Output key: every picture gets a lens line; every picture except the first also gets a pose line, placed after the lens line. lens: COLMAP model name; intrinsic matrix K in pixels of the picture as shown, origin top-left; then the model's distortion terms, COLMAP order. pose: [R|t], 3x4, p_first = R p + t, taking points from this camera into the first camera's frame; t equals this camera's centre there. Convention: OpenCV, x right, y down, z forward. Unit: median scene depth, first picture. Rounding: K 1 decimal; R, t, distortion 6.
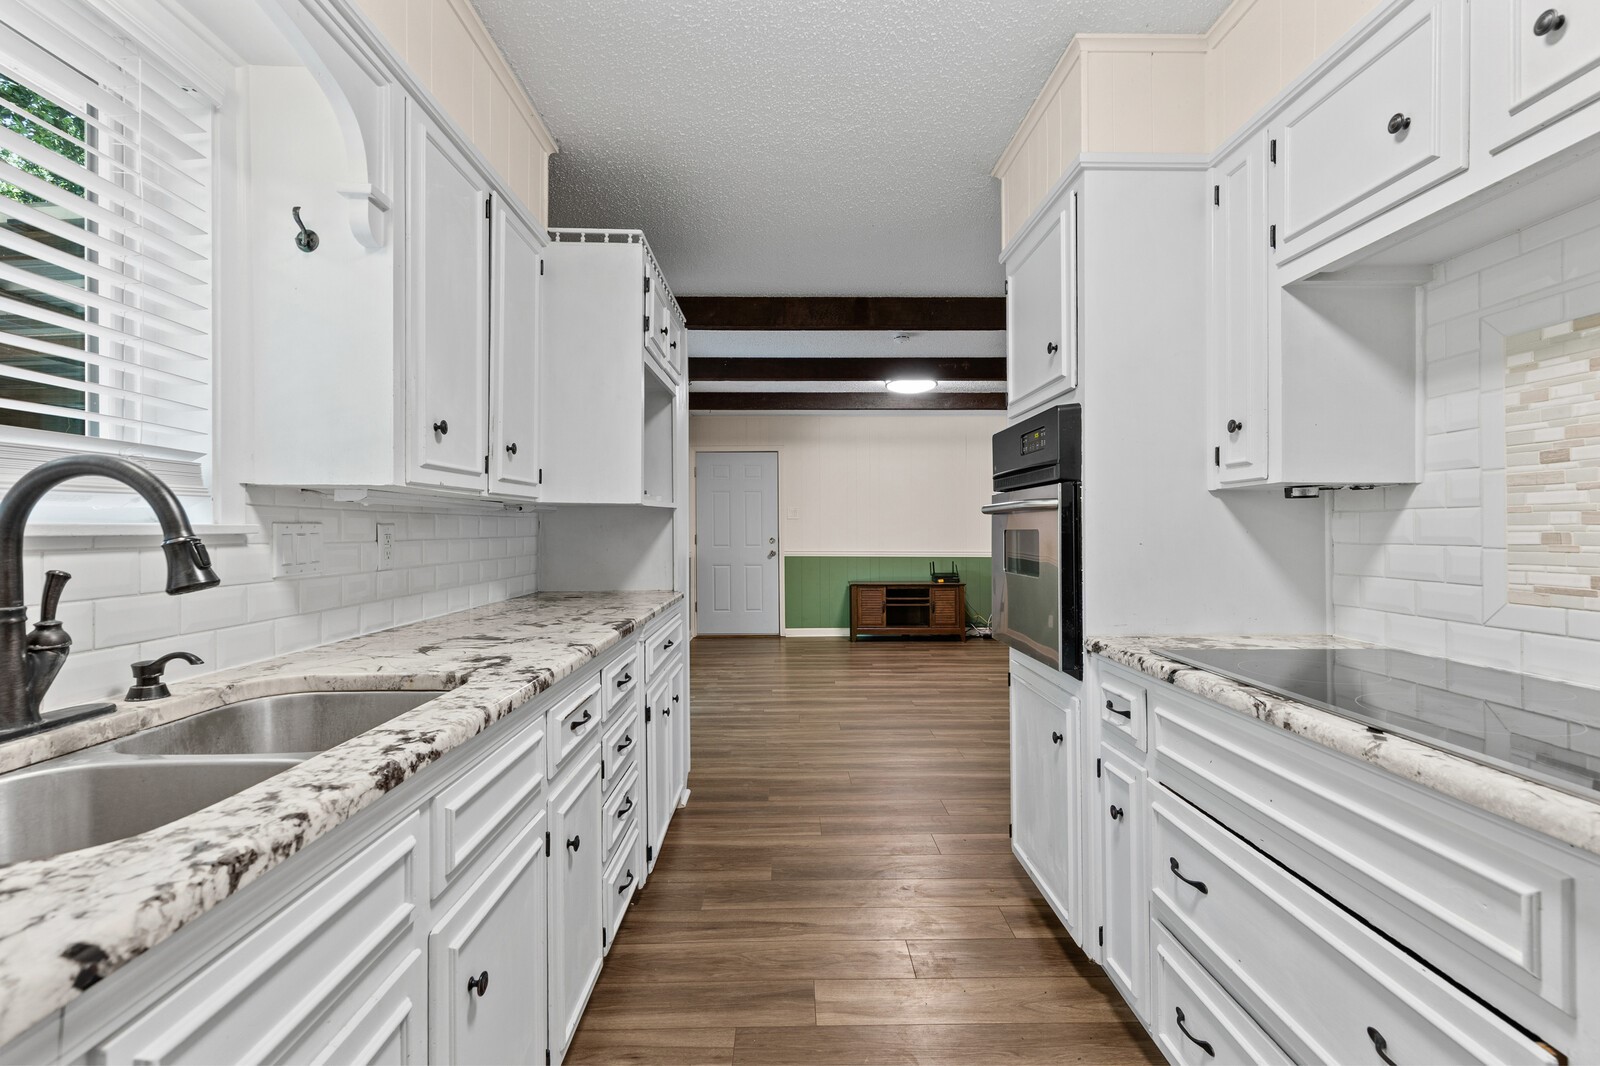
lens RADIAL K [[716.6, 0, 800.7], [0, 716.6, 527.3], [0, 0, 1]] dist [0.002143, 0.000313]
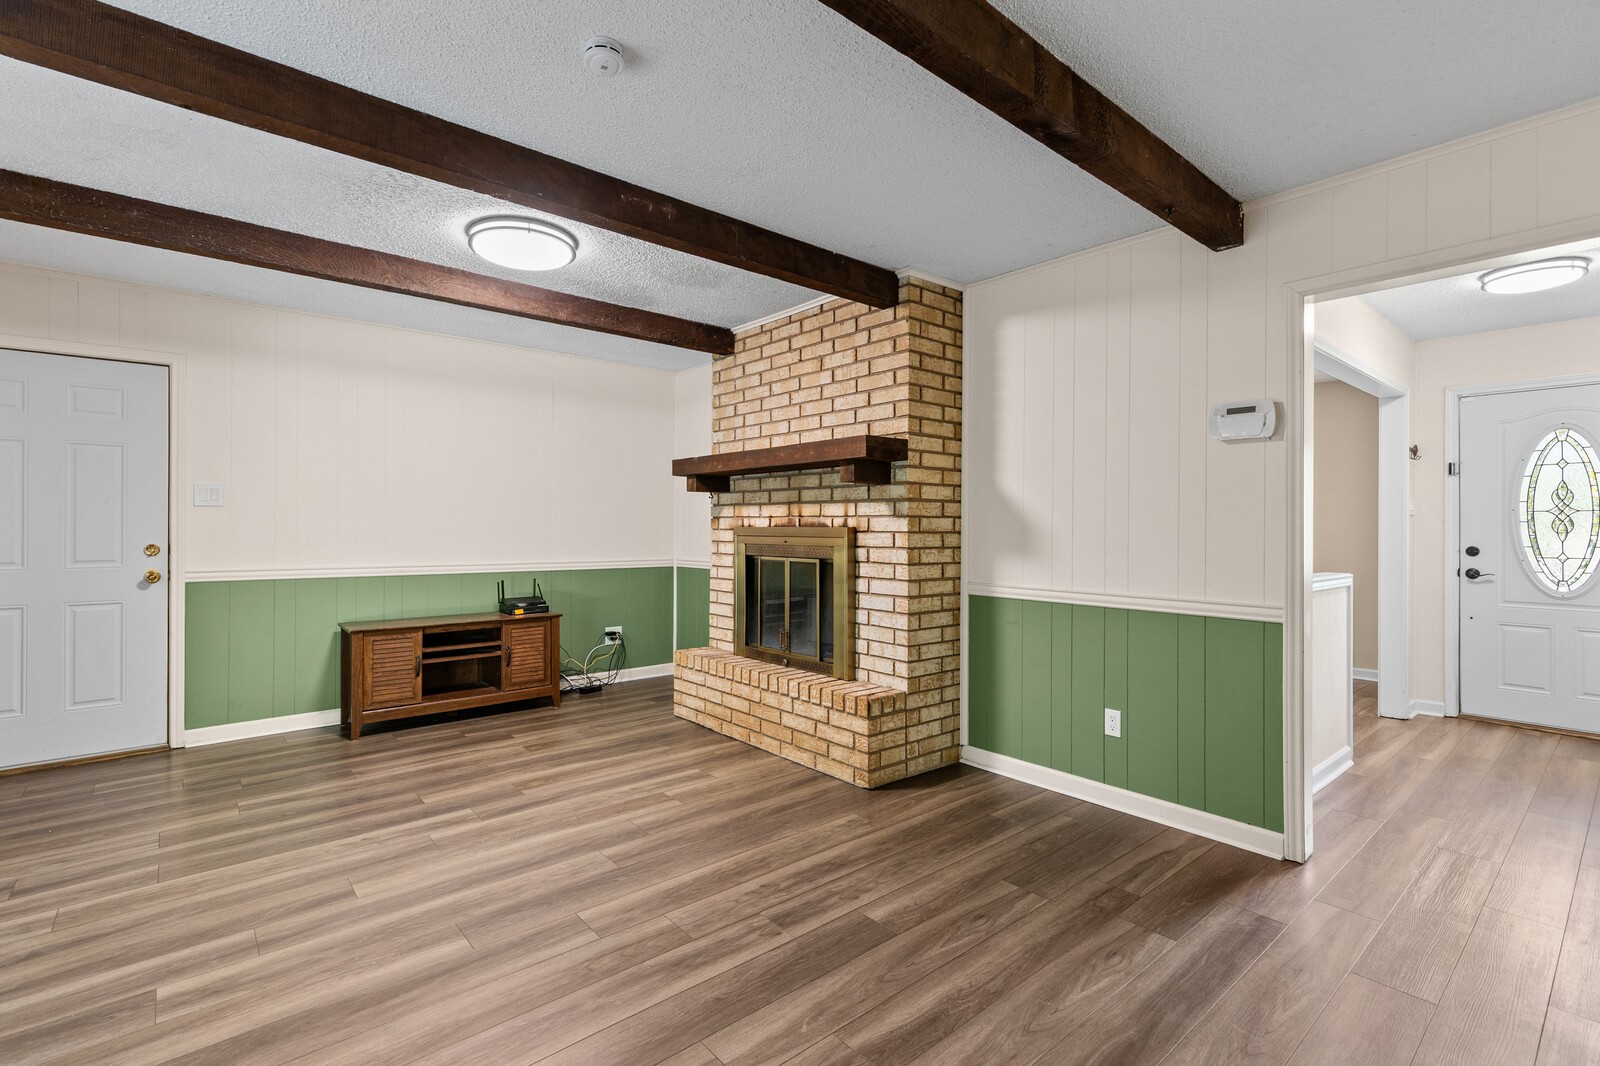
lens RADIAL K [[716.6, 0, 794.4], [0, 716.6, 517.4], [0, 0, 1]] dist [0.002143, 0.000313]
pose [[0.766594, 0.010191, 0.642051, -0.019342], [-0.003685, 0.999927, -0.011472, -0.000284], [-0.642122, 0.006429, 0.766576, 0.369425]]
